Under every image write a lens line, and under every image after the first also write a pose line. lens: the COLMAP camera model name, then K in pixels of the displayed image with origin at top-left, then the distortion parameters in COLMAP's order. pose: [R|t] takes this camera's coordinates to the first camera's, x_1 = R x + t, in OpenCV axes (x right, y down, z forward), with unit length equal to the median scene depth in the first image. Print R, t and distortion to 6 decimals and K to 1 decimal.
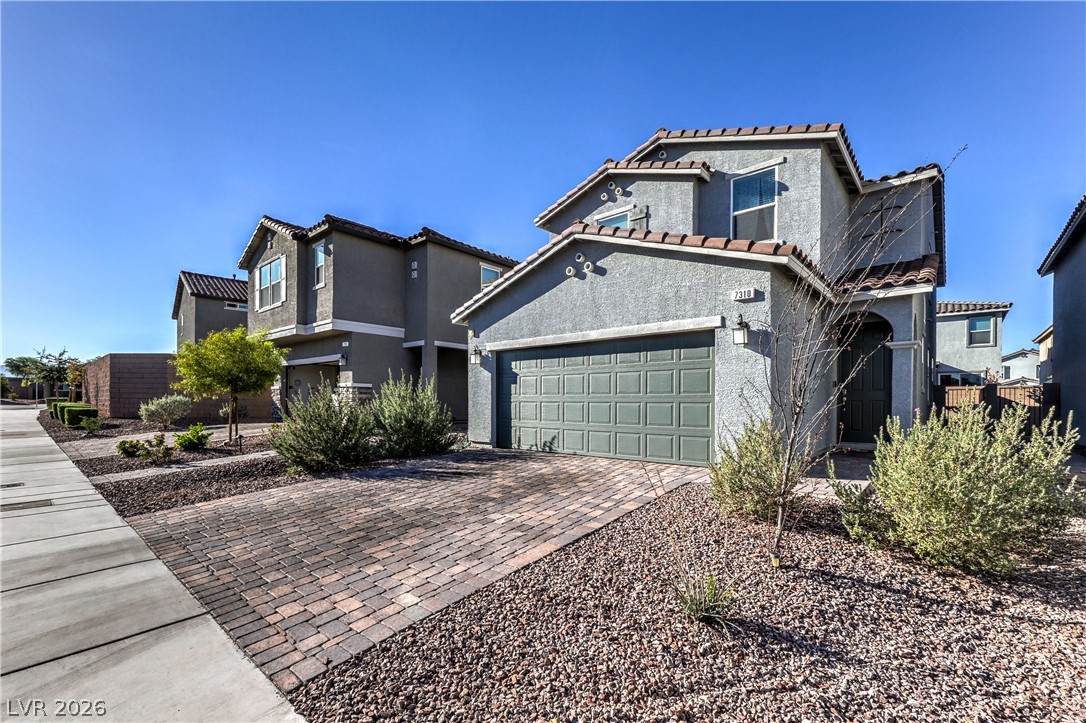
lens RADIAL K [[451.1, 0, 543.8], [0, 451.1, 394.6], [0, 0, 1]] dist [0.012712, 0.000059]
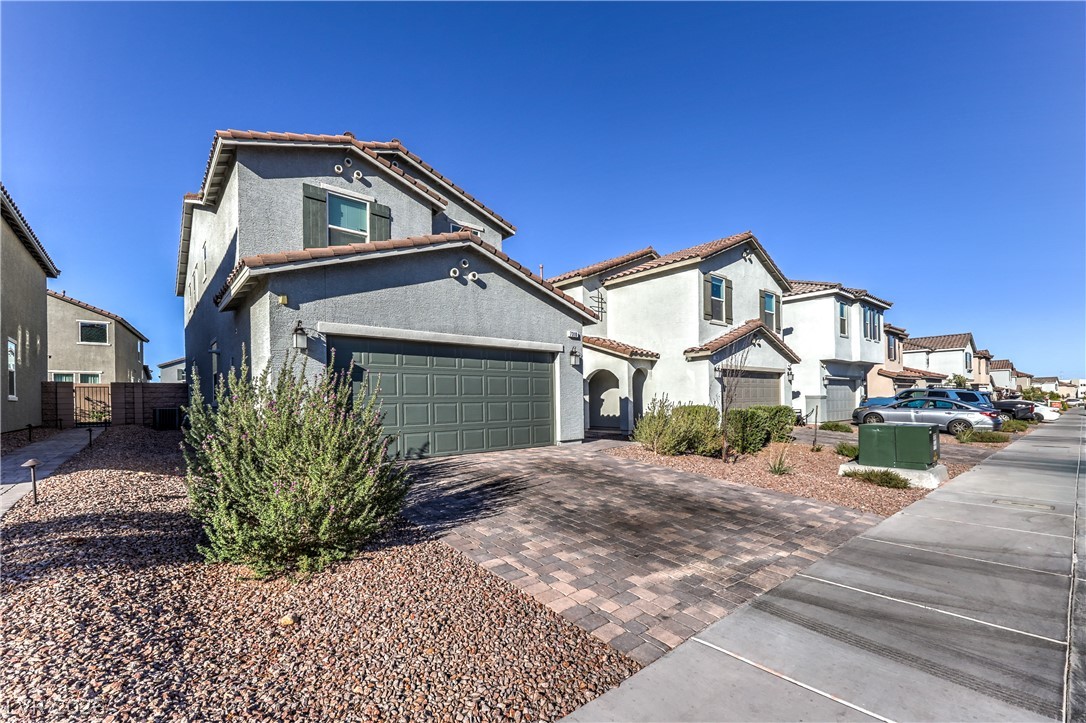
lens RADIAL K [[428.9, 0, 542.3], [0, 428.9, 398.9], [0, 0, 1]] dist [0.000752, 0.000026]
pose [[0.185969, -0.003051, 0.982551, -0.820275], [-0.002857, 0.999989, 0.003646, 0.003359], [-0.982551, -0.003485, 0.185959, 0.617766]]
